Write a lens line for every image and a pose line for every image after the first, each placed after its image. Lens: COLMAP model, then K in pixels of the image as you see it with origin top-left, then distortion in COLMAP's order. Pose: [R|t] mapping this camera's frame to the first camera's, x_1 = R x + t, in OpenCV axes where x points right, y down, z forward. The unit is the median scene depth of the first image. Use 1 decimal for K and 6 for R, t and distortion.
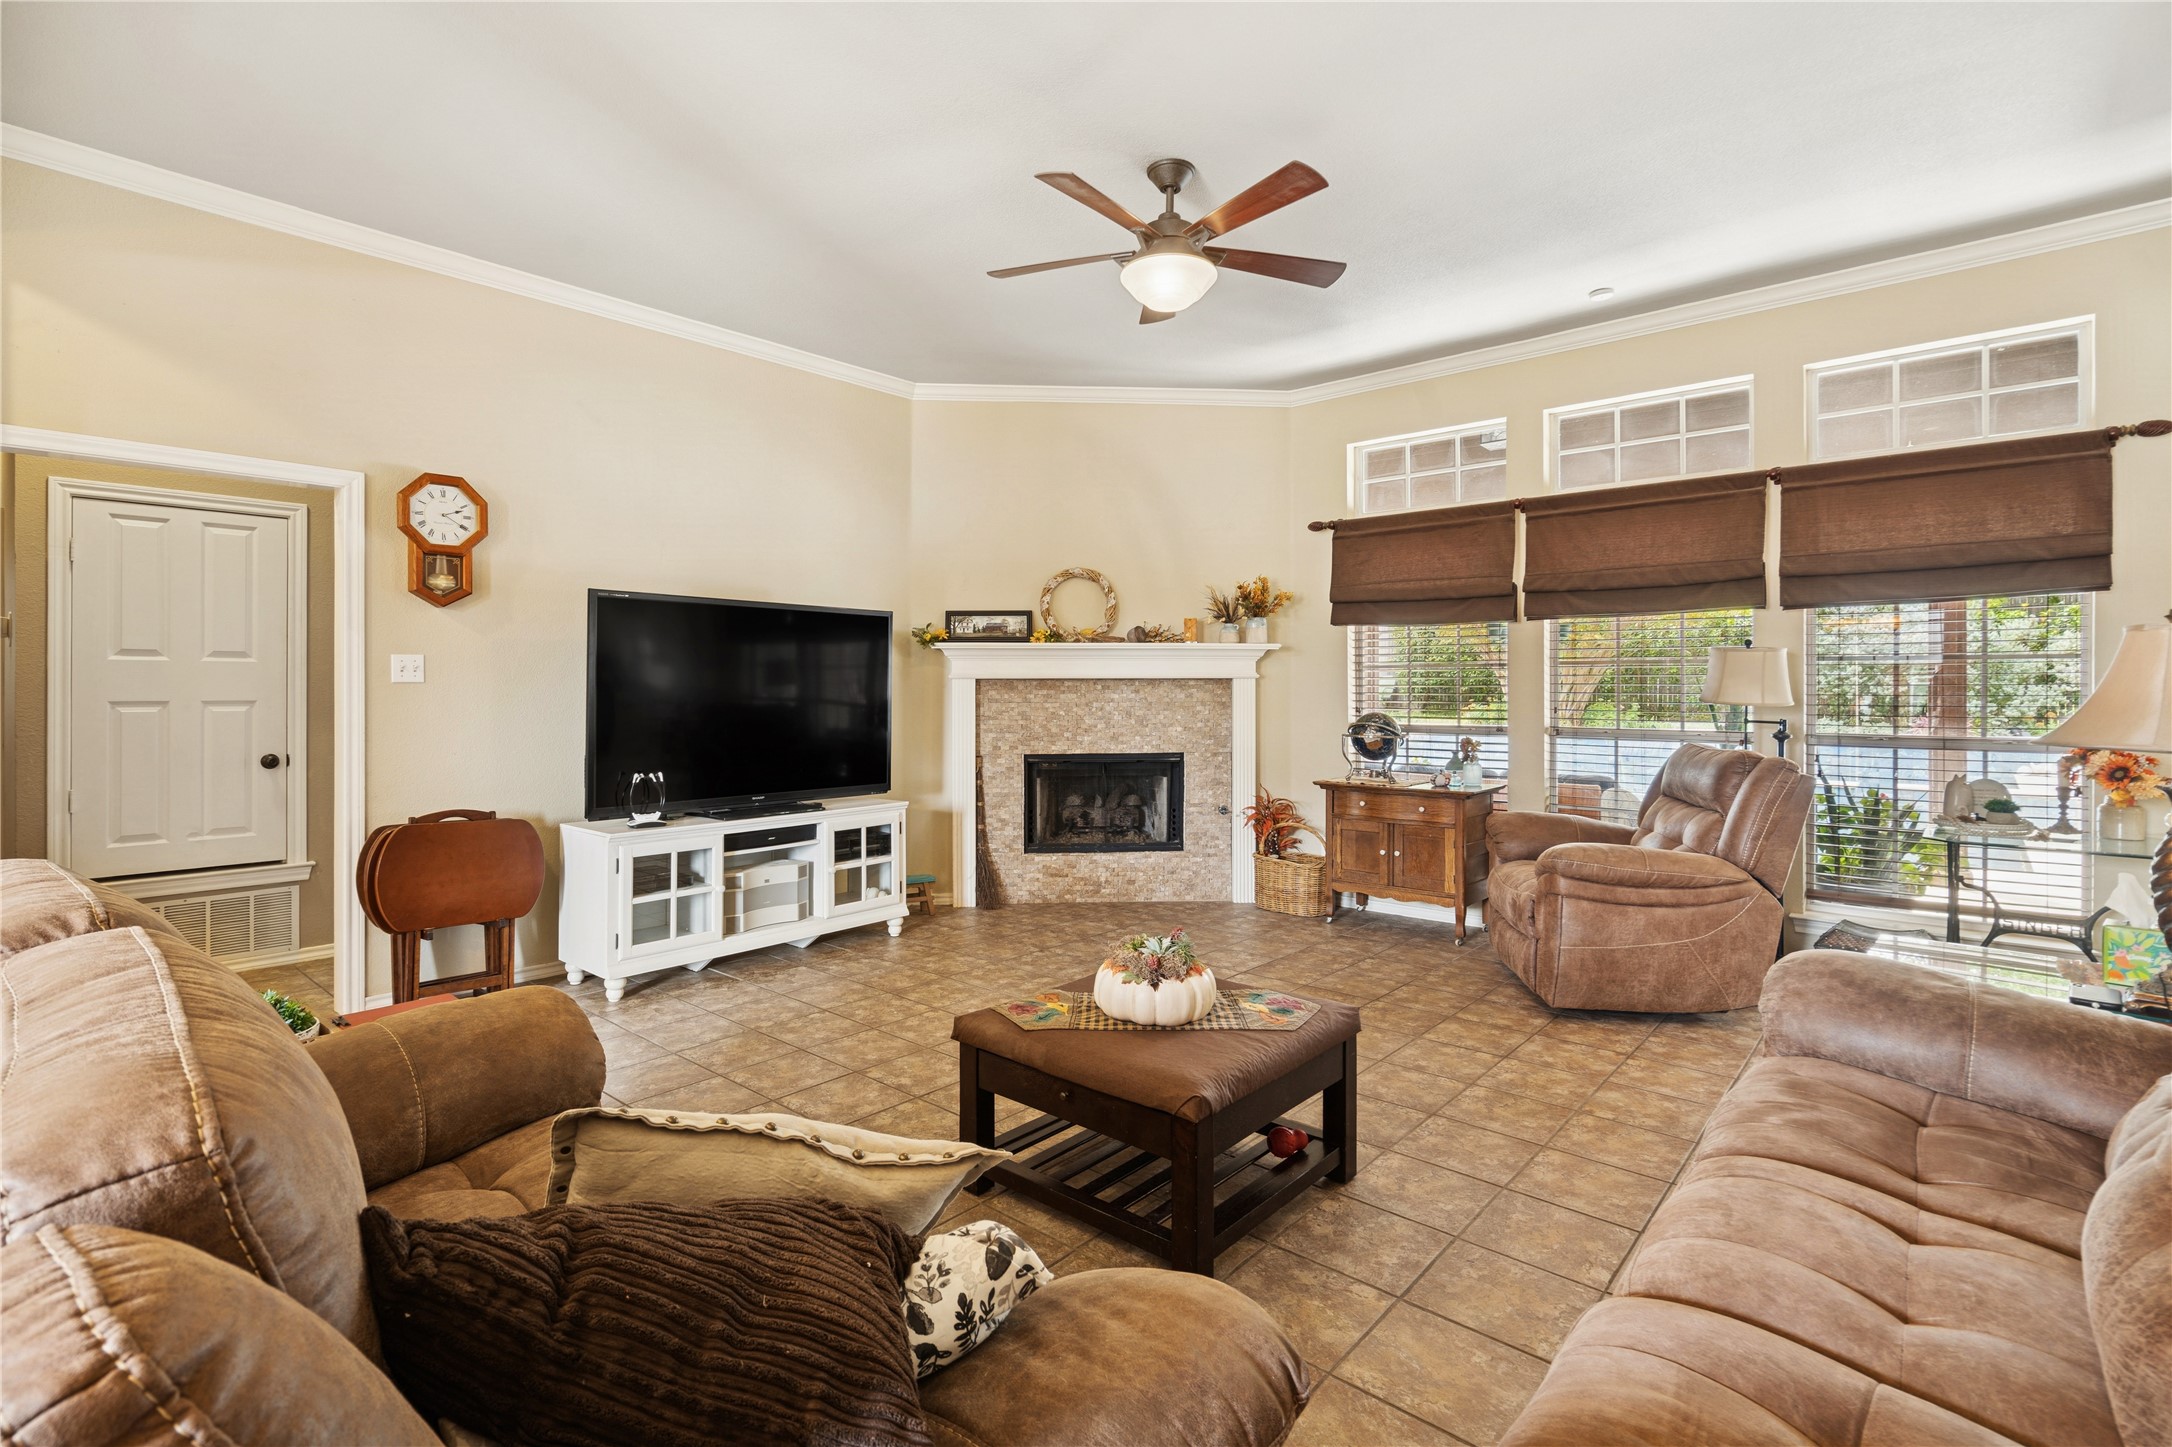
lens RADIAL K [[1001.0, 0, 1051.6], [0, 1001.0, 681.7], [0, 0, 1]] dist [0.000678, -0.000005]
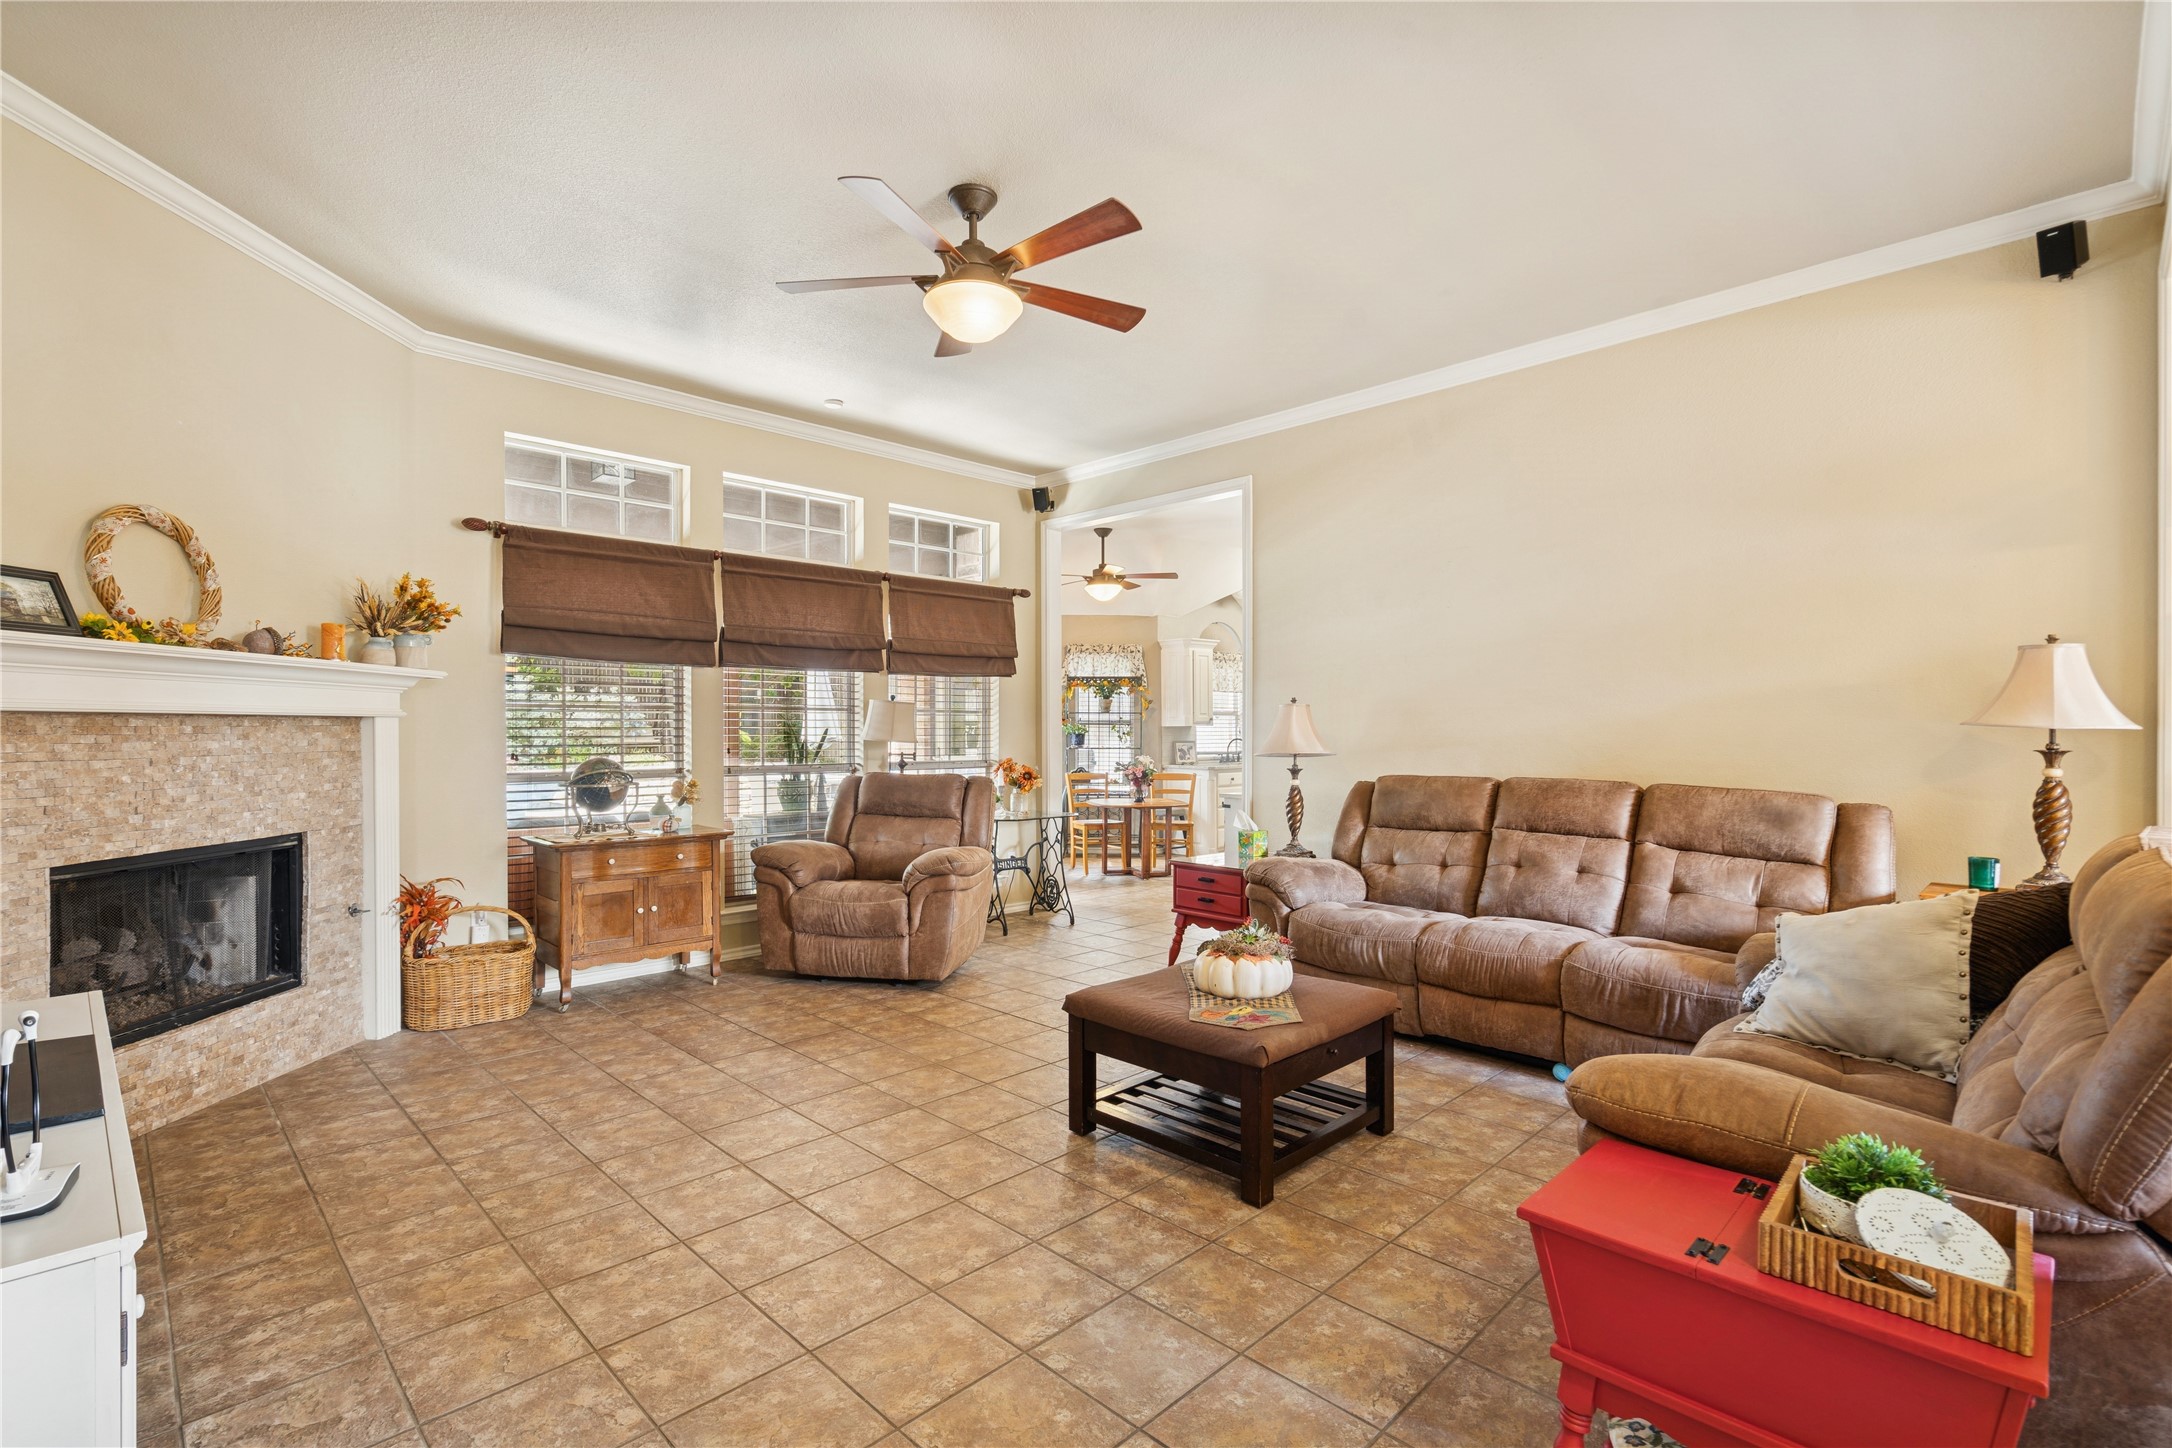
lens RADIAL K [[1001.0, 0, 1080.9], [0, 1001.0, 729.5], [0, 0, 1]] dist [0.000678, -0.000005]
pose [[0.061109, -0.000233, 0.998131, -0.520761], [-0.006513, 0.999979, 0.000633, 0.002126], [-0.998110, -0.006539, 0.061106, 0.511867]]
